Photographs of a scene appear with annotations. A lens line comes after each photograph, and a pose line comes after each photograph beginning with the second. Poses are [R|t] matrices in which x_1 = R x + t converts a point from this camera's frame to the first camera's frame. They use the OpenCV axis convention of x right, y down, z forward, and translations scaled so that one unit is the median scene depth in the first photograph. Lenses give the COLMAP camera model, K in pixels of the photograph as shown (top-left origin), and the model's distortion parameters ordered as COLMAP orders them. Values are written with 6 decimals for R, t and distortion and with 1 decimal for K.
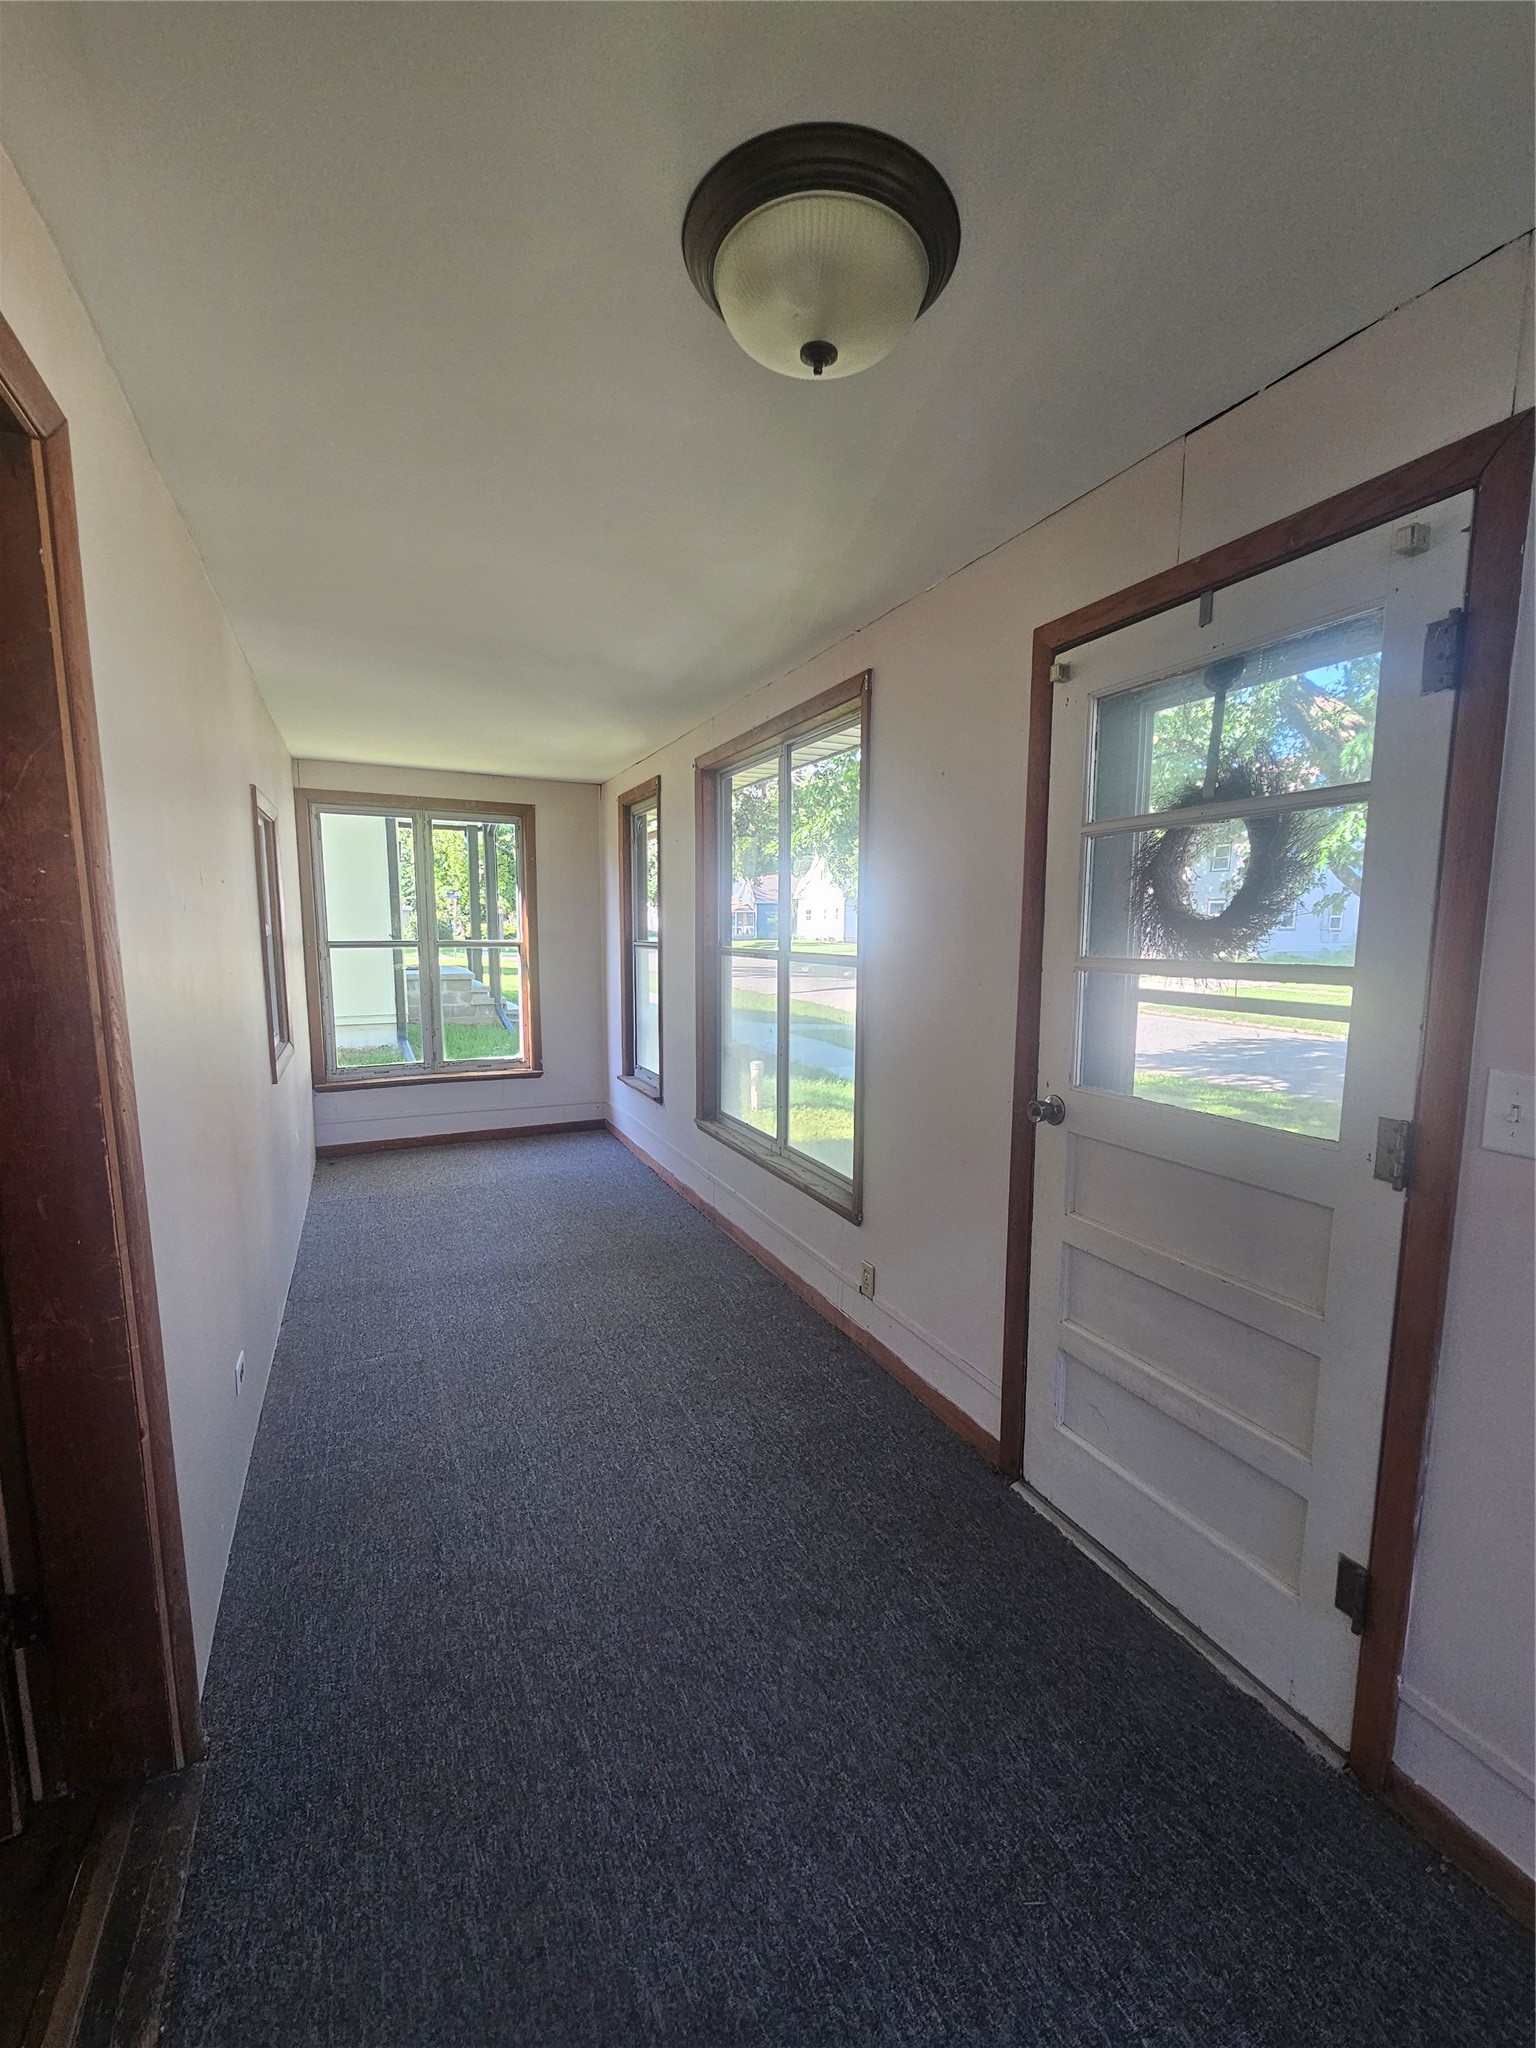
lens RADIAL K [[821.4, 0, 774.0], [0, 821.4, 1023.0], [0, 0, 1]] dist [-0.000248, -0.000004]
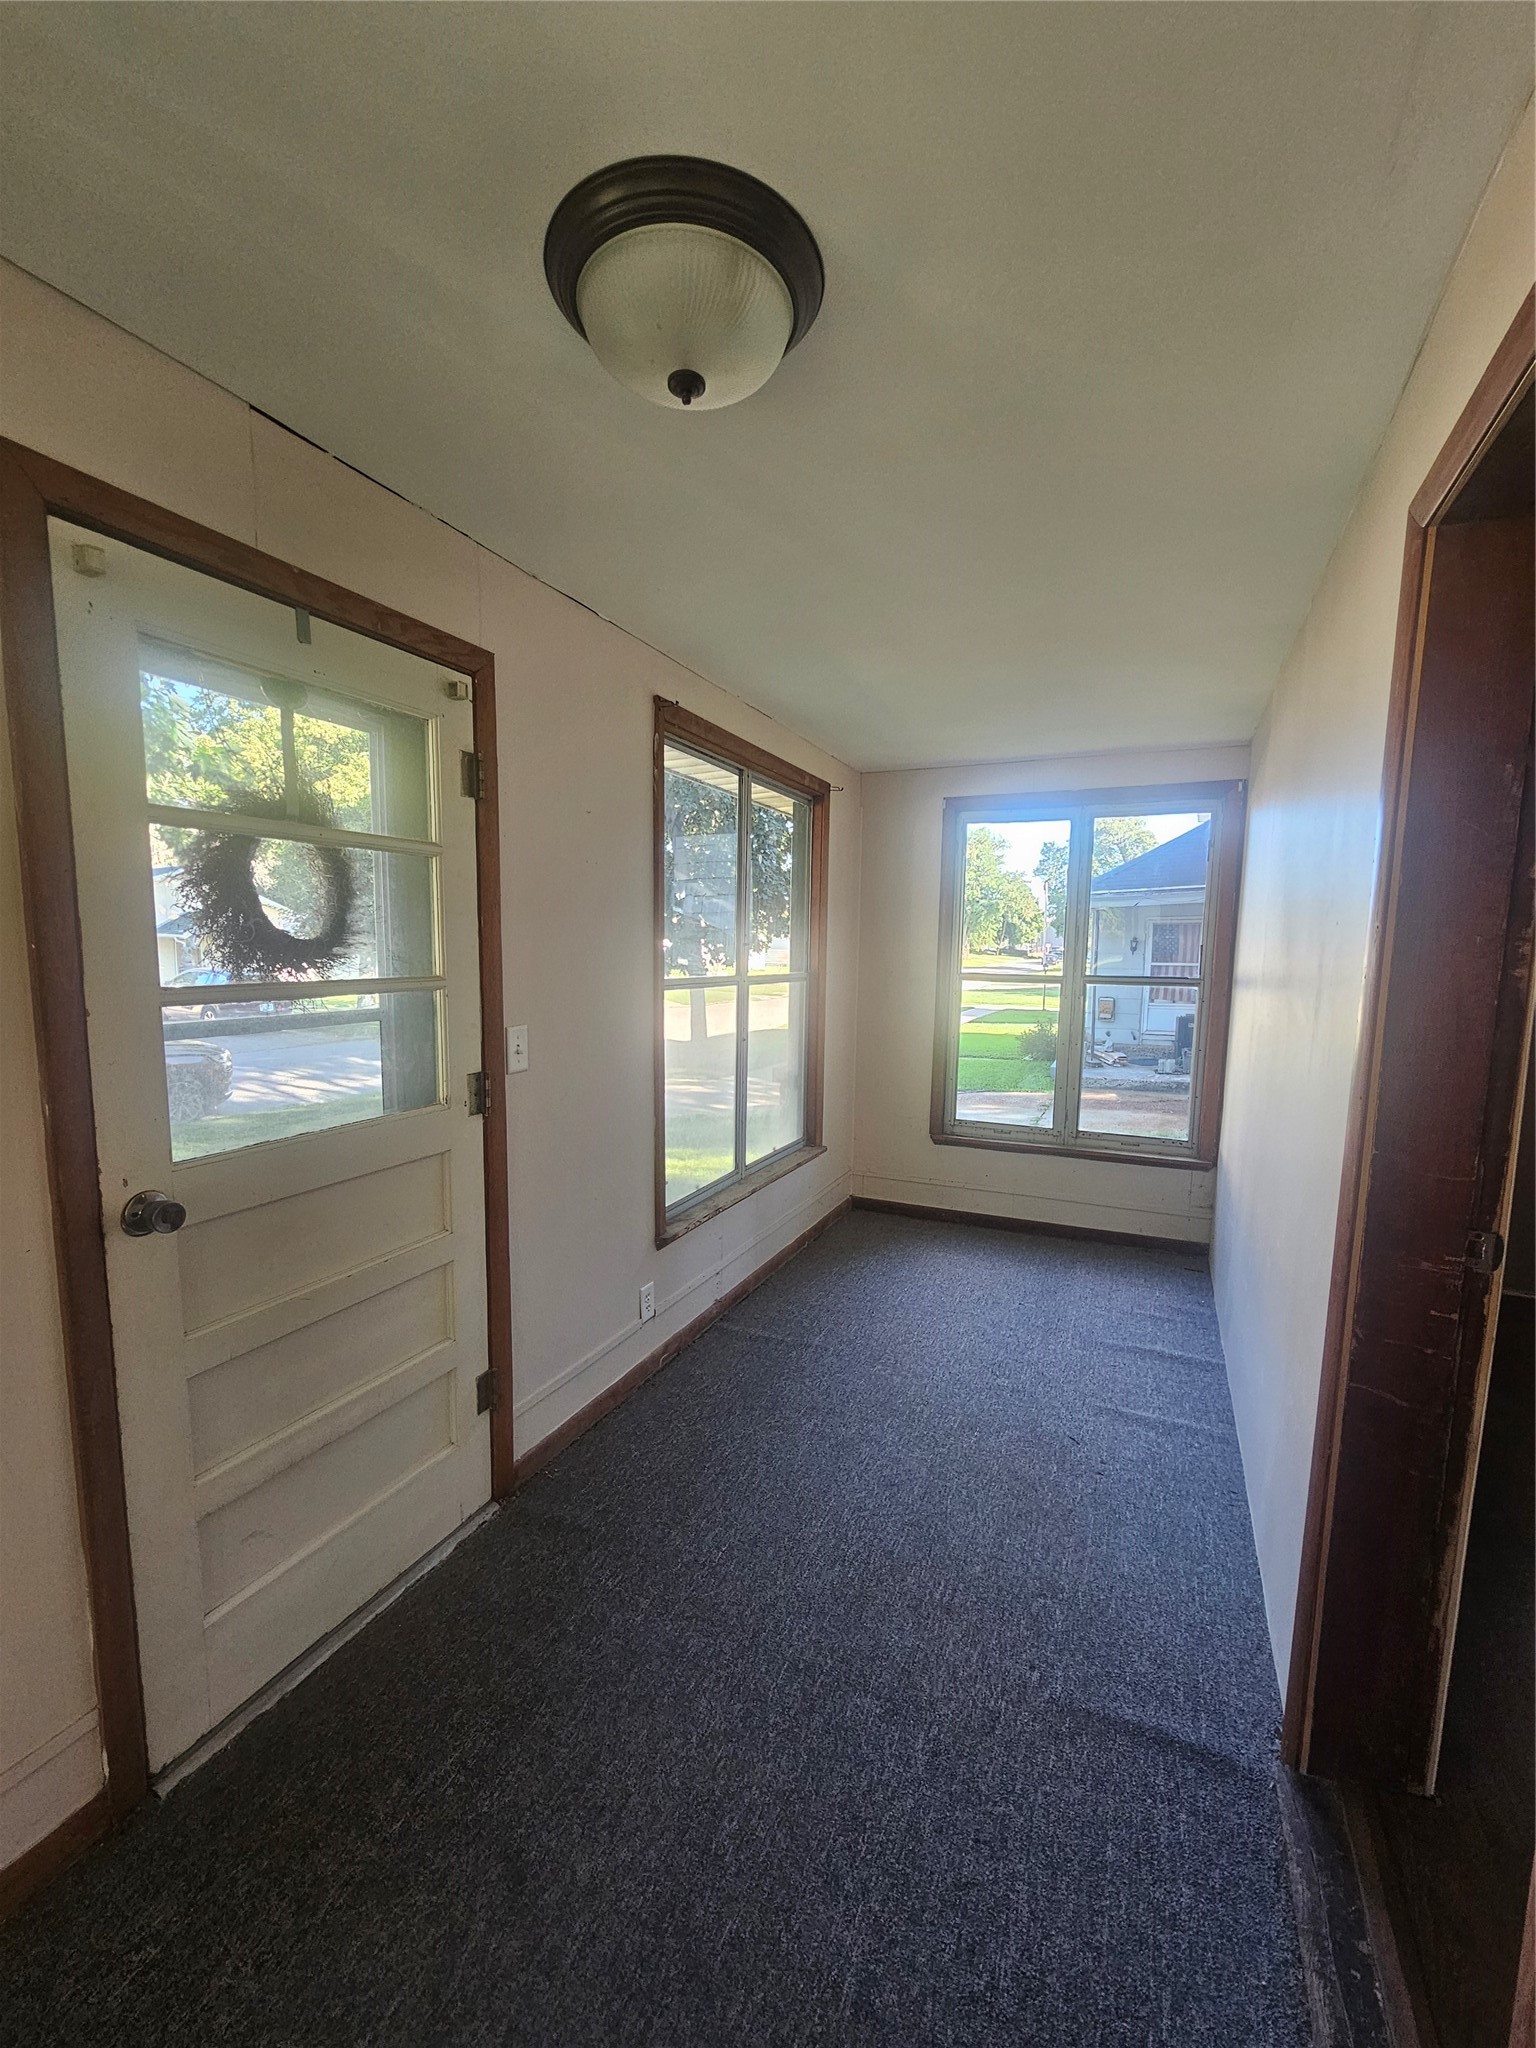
lens RADIAL K [[821.4, 0, 774.8], [0, 821.4, 1038.6], [0, 0, 1]] dist [-0.000248, -0.000004]
pose [[-0.627260, -0.099558, 0.772420, -0.648775], [0.080486, 0.978198, 0.191442, -0.162326], [-0.774640, 0.182253, -0.605572, 1.257459]]
